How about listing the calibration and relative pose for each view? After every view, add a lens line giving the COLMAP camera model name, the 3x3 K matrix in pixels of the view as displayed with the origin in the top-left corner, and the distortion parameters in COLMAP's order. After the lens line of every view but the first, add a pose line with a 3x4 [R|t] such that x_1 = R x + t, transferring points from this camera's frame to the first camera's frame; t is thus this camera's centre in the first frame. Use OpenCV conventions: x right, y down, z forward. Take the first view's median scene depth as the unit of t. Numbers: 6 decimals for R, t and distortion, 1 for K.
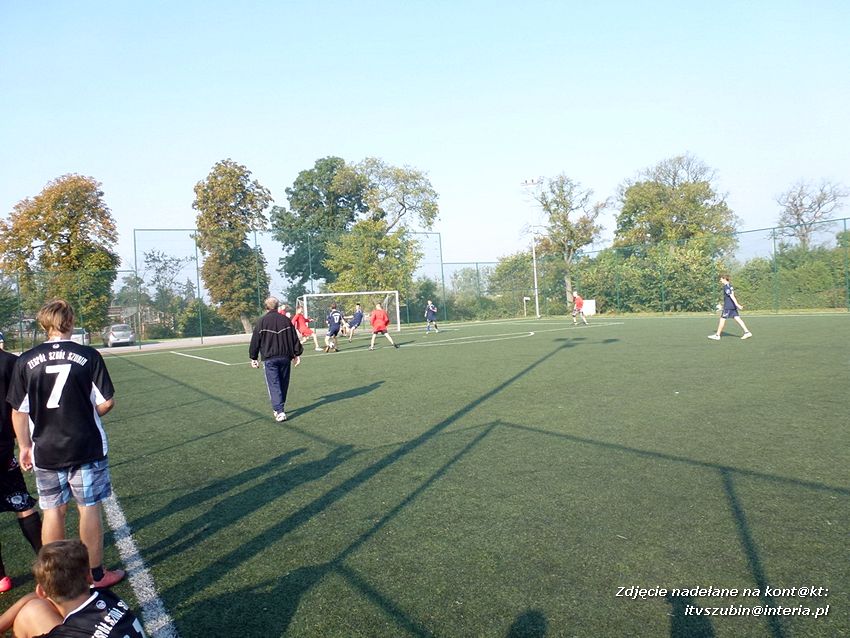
lens RADIAL K [[610.1, 0, 428.4], [0, 610.1, 323.9], [0, 0, 1]] dist [-0.066850, 0.026995]
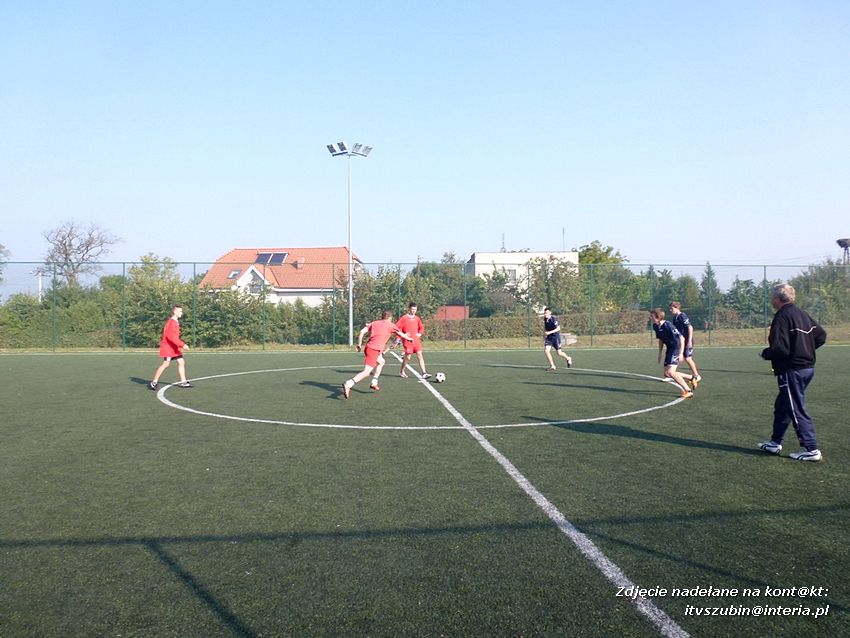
lens RADIAL K [[610.1, 0, 426.4], [0, 610.1, 324.3], [0, 0, 1]] dist [-0.066850, 0.026995]
pose [[0.444947, 0.055511, 0.893835, -0.003487], [0.003402, 0.997965, -0.063671, 0.000719], [-0.895550, 0.031371, 0.443853, 0.020788]]
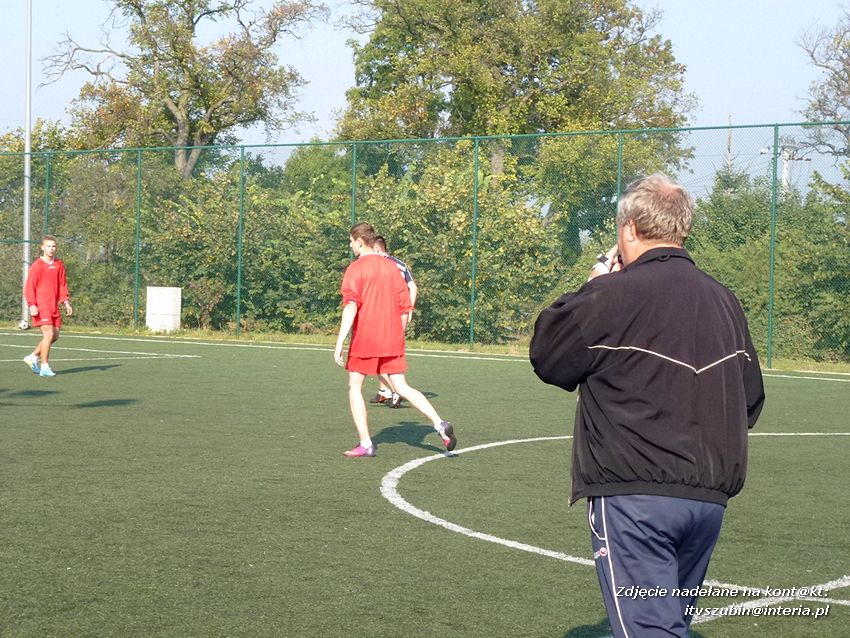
lens RADIAL K [[1955.3, 0, 417.4], [0, 1955.3, 322.2], [0, 0, 1]] dist [0.152256, 0.000000]
pose [[0.952469, 0.073728, 0.295580, 0.048541], [-0.069114, 0.997269, -0.026046, -0.000394], [-0.296693, 0.004379, 0.954963, -0.065745]]
